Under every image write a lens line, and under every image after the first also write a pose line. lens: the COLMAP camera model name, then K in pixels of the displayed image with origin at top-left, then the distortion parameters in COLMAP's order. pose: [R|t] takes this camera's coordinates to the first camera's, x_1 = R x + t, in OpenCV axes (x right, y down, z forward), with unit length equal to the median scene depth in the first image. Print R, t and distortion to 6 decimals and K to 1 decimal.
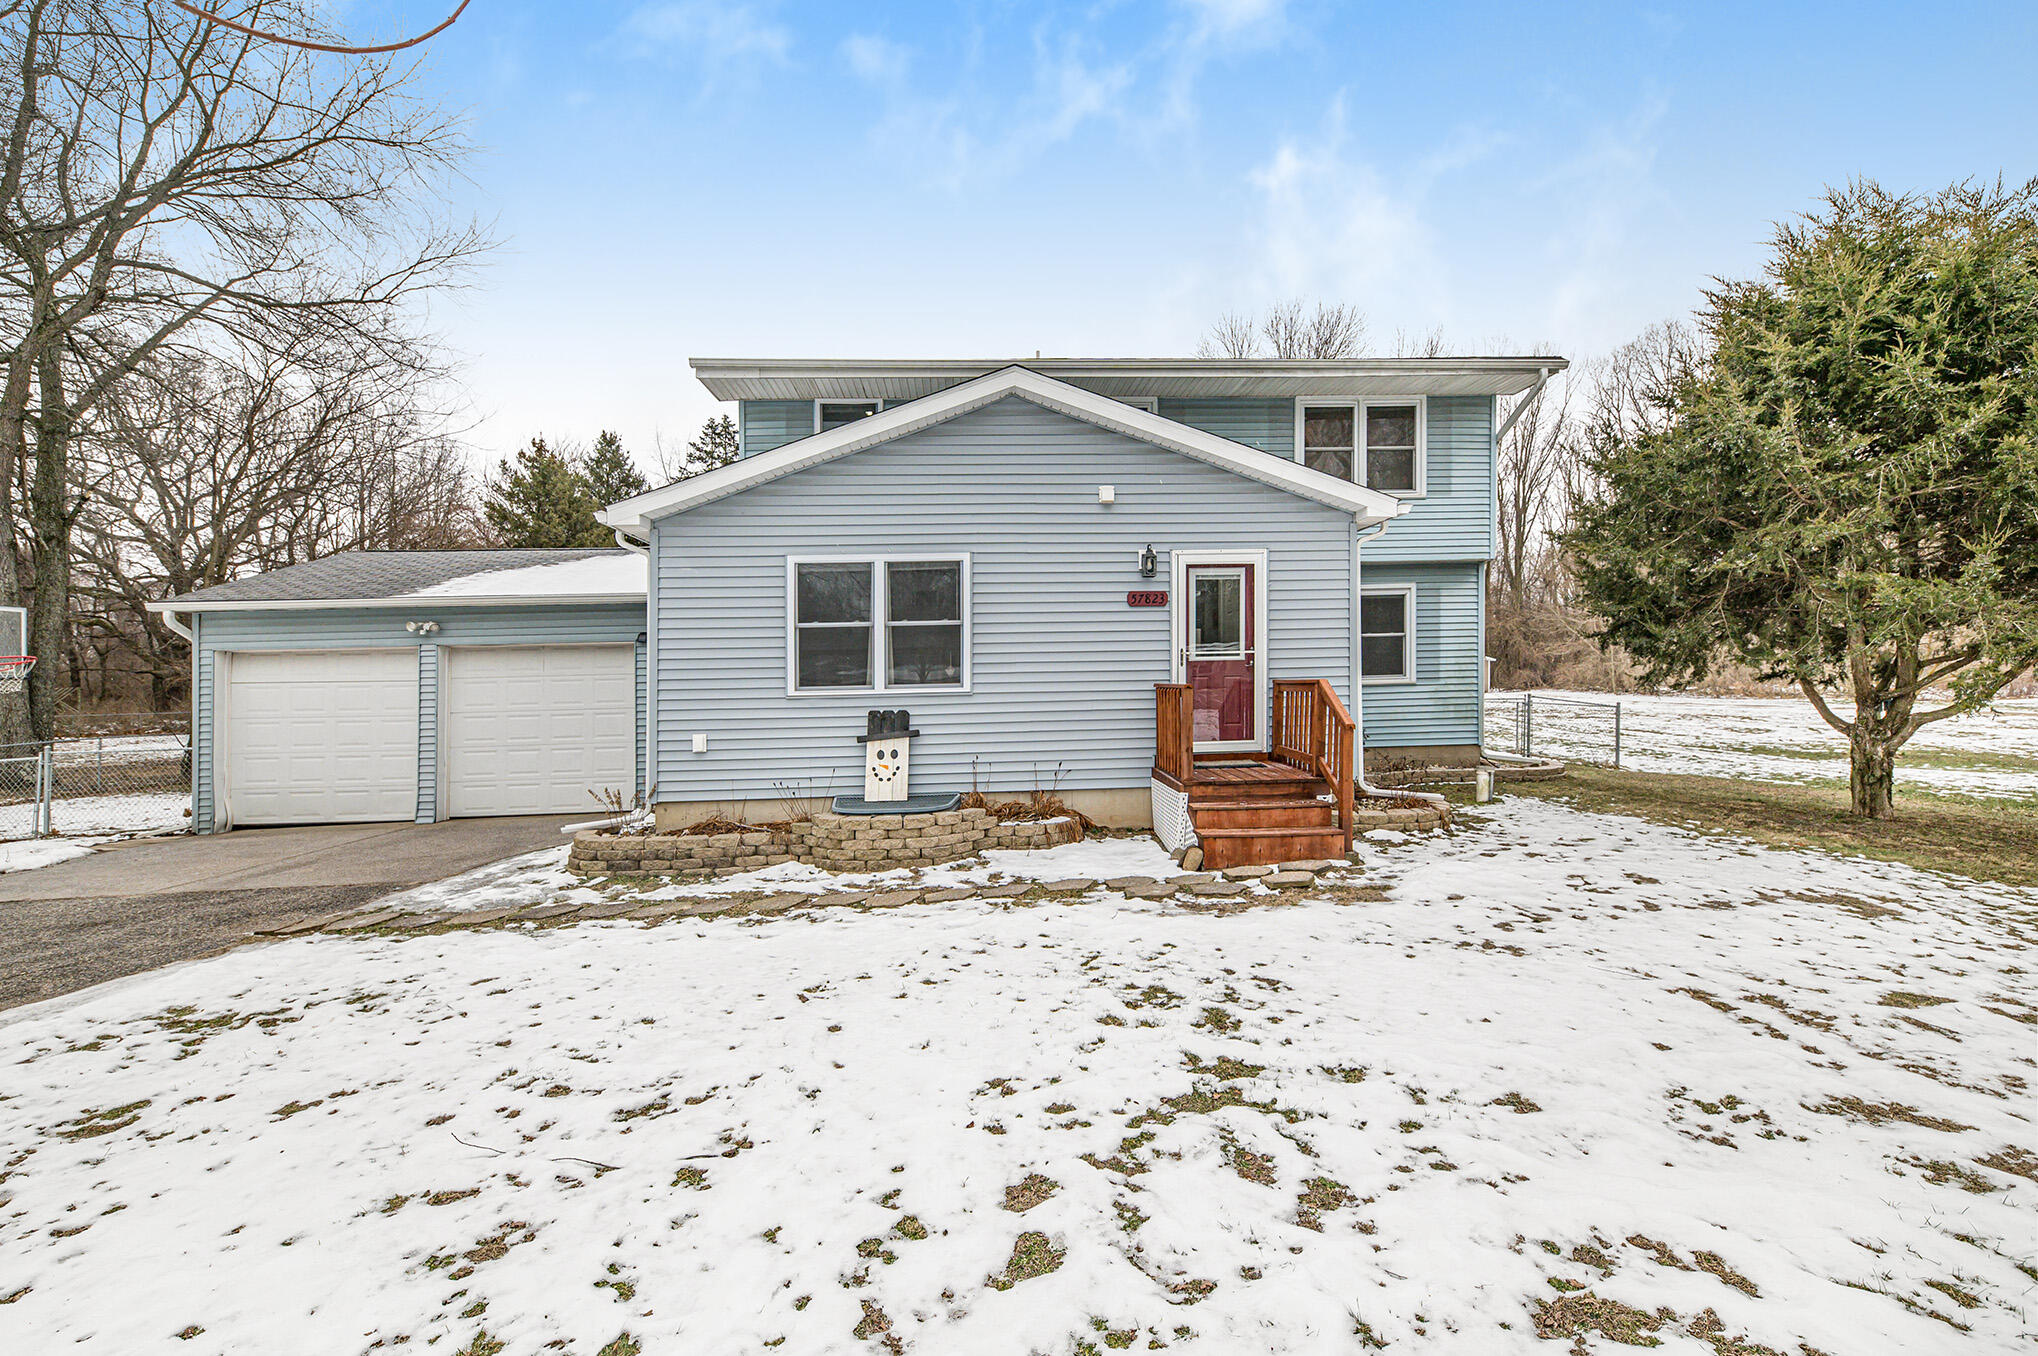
lens RADIAL K [[885.7, 0, 1018.4], [0, 885.7, 680.5], [0, 0, 1]] dist [0.004412, 0.000428]
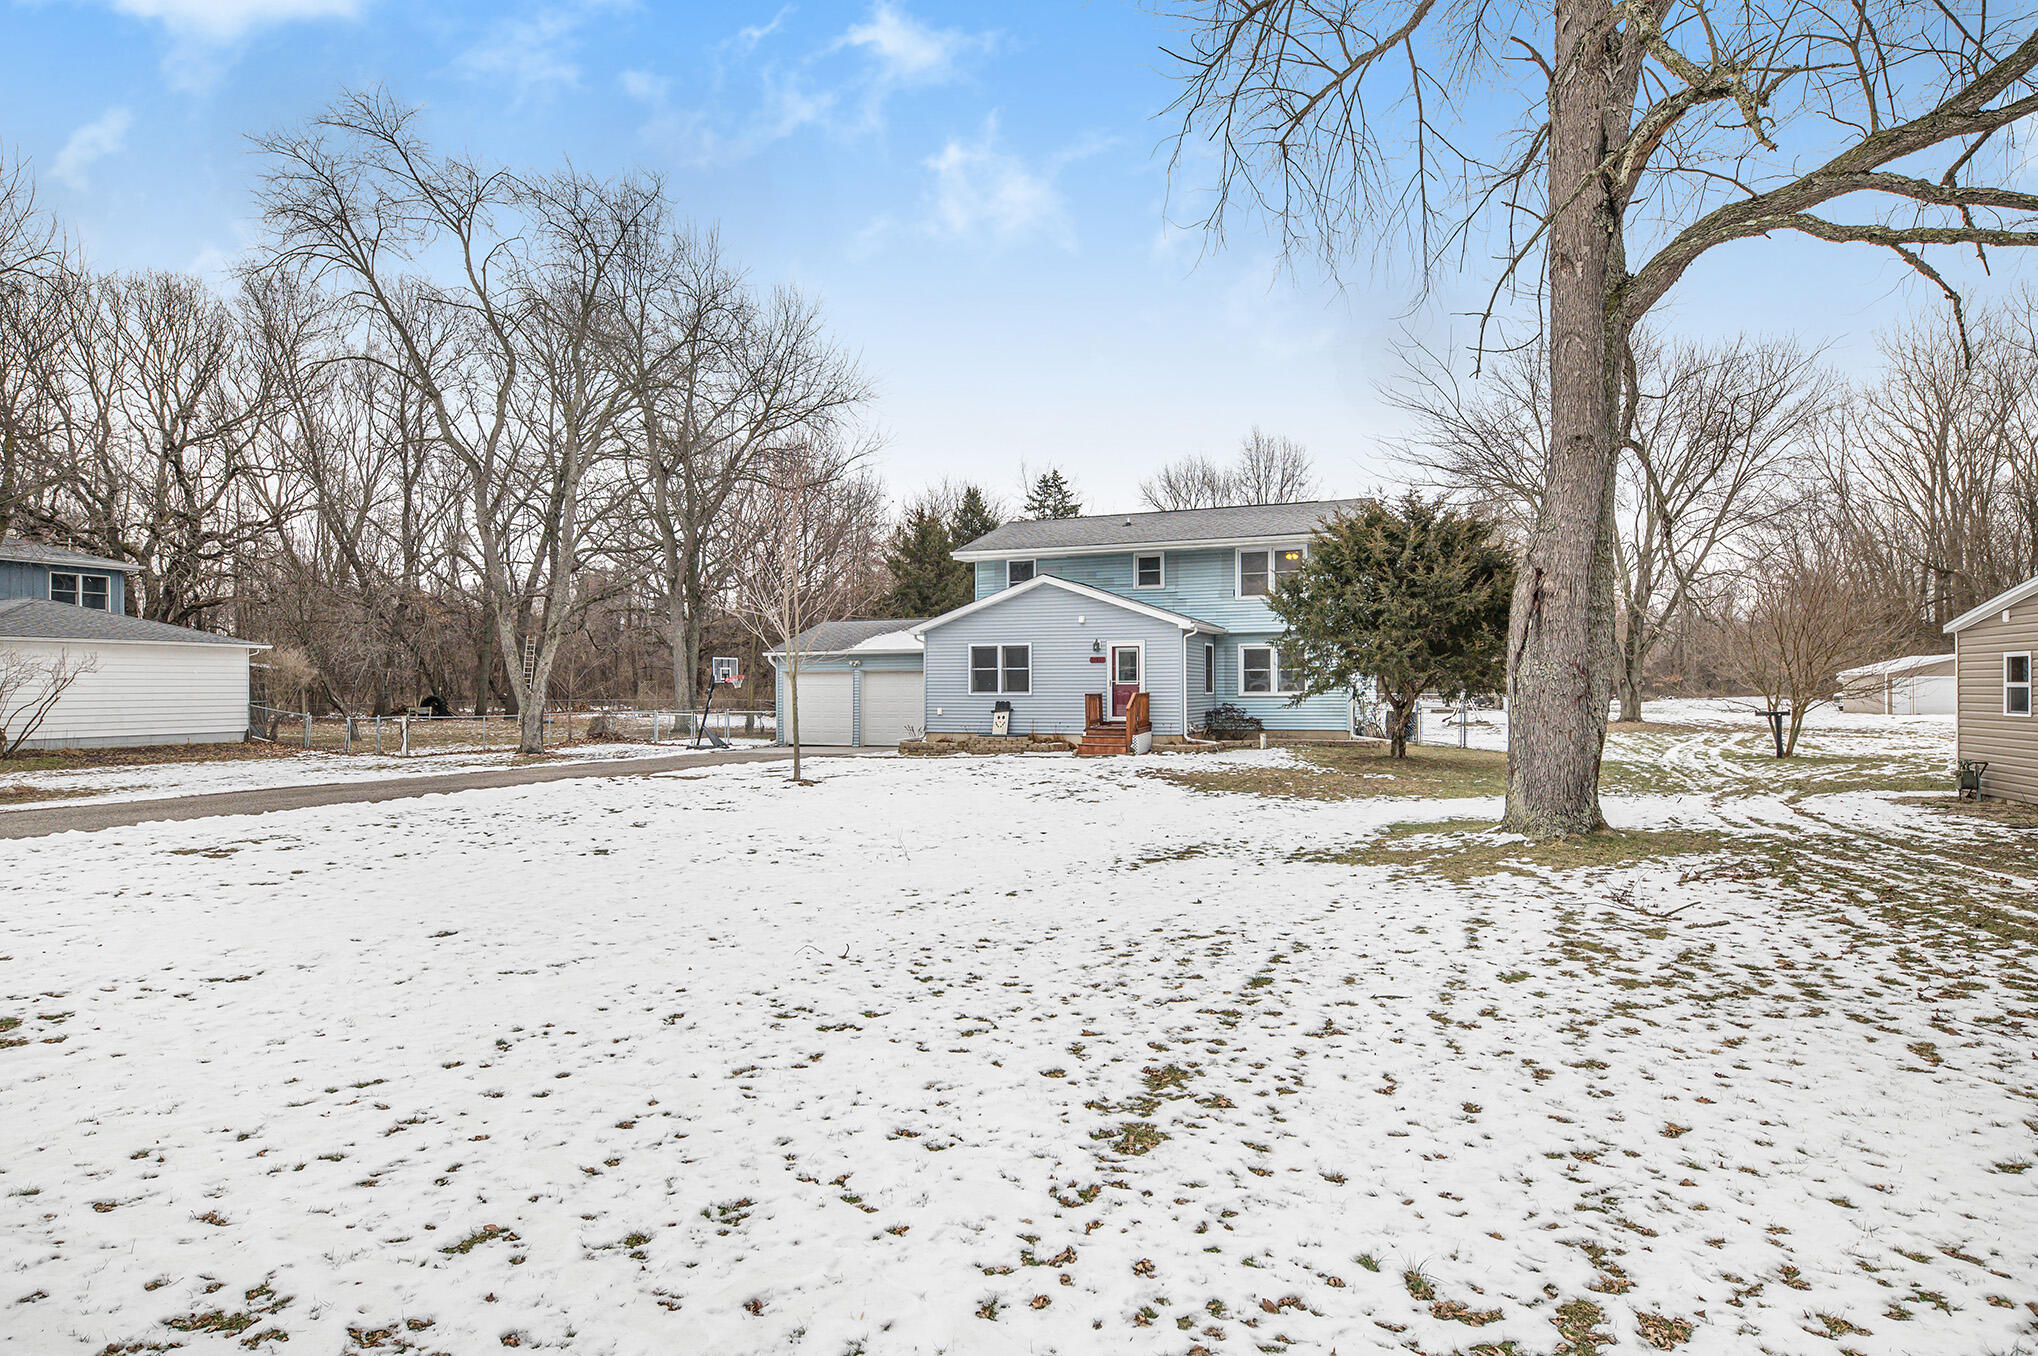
lens RADIAL K [[1126.6, 0, 1019.2], [0, 1126.6, 680.8], [0, 0, 1]] dist [-0.001227, -0.000029]
pose [[0.907547, 0.017340, -0.419591, 1.303841], [-0.016949, 0.999845, 0.004659, -0.043787], [0.419607, 0.002883, 0.907701, -2.035477]]
